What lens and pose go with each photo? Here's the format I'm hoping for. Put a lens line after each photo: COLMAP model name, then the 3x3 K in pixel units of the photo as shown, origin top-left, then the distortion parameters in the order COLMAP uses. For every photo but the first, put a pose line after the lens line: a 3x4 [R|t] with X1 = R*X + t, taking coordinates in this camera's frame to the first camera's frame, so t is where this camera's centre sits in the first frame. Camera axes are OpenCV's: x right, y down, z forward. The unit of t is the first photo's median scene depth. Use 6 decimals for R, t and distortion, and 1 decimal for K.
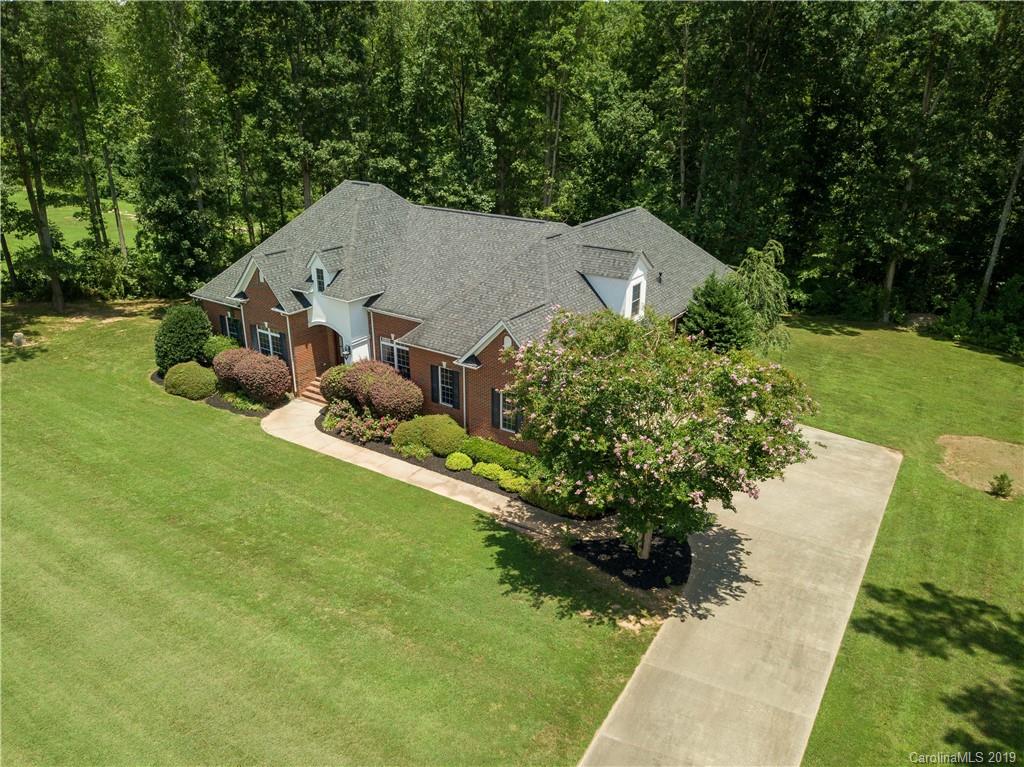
lens RADIAL K [[800.7, 0, 512.0], [0, 800.7, 383.5], [0, 0, 1]] dist [0.010560, -0.010537]
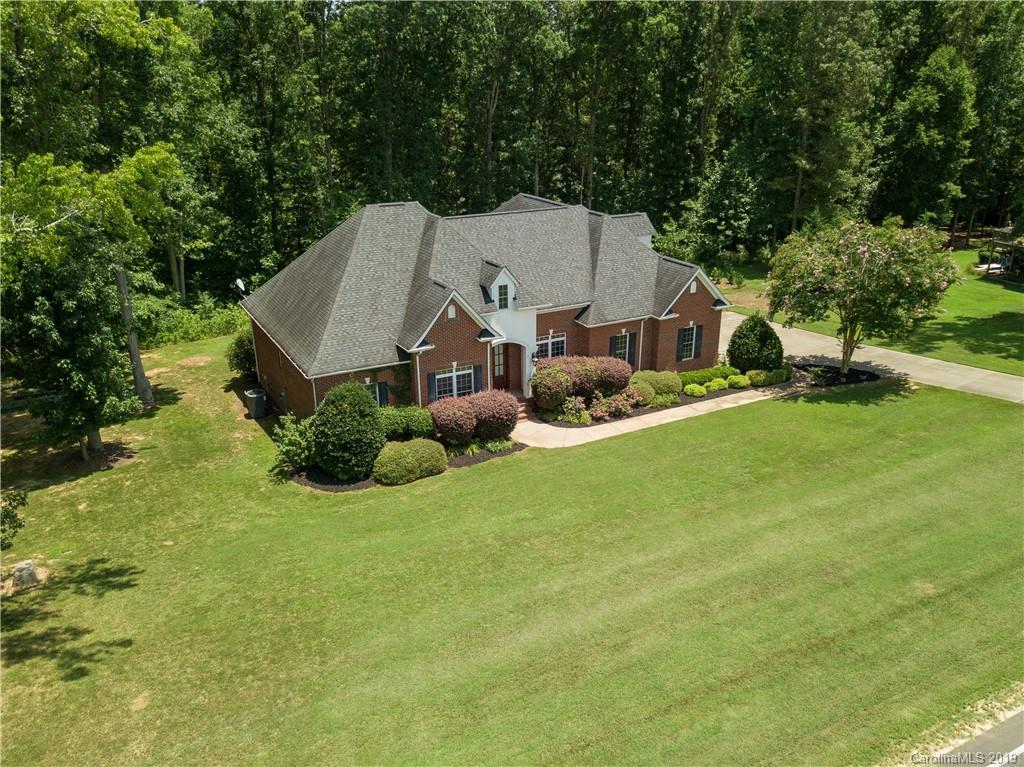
lens RADIAL K [[831.6, 0, 527.5], [0, 831.6, 395.7], [0, 0, 1]] dist [0.011261, -0.001027]
pose [[0.443894, -0.328357, 0.833751, -1.119523], [0.338853, 0.922862, 0.183044, -0.194655], [-0.829540, 0.201267, 0.520917, 0.475434]]
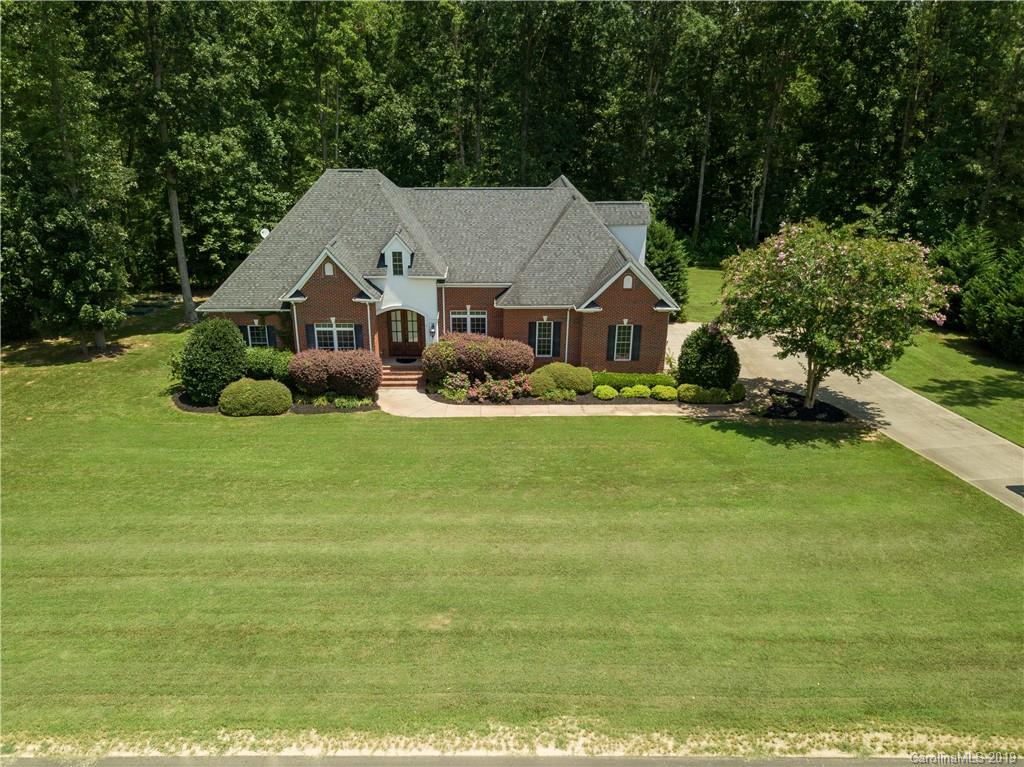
lens RADIAL K [[800.7, 0, 512.0], [0, 800.7, 383.5], [0, 0, 1]] dist [0.010560, -0.010537]
pose [[0.807136, -0.212251, 0.550891, -0.712726], [0.217209, 0.974448, 0.057198, -0.008761], [-0.548955, 0.073492, 0.832615, 0.098494]]
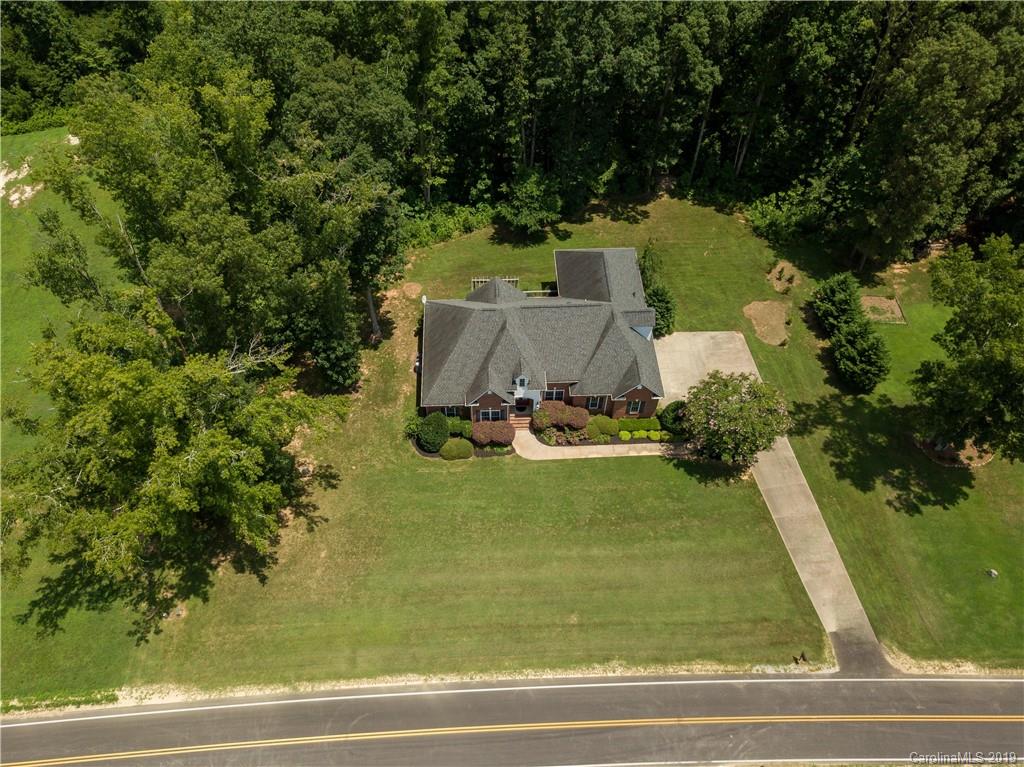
lens RADIAL K [[800.7, 0, 512.0], [0, 800.7, 383.5], [0, 0, 1]] dist [0.010560, -0.010537]
pose [[0.796269, -0.470477, 0.380273, -1.006105], [0.219670, 0.810575, 0.542875, -1.196444], [-0.563650, -0.348740, 0.748785, -0.445130]]
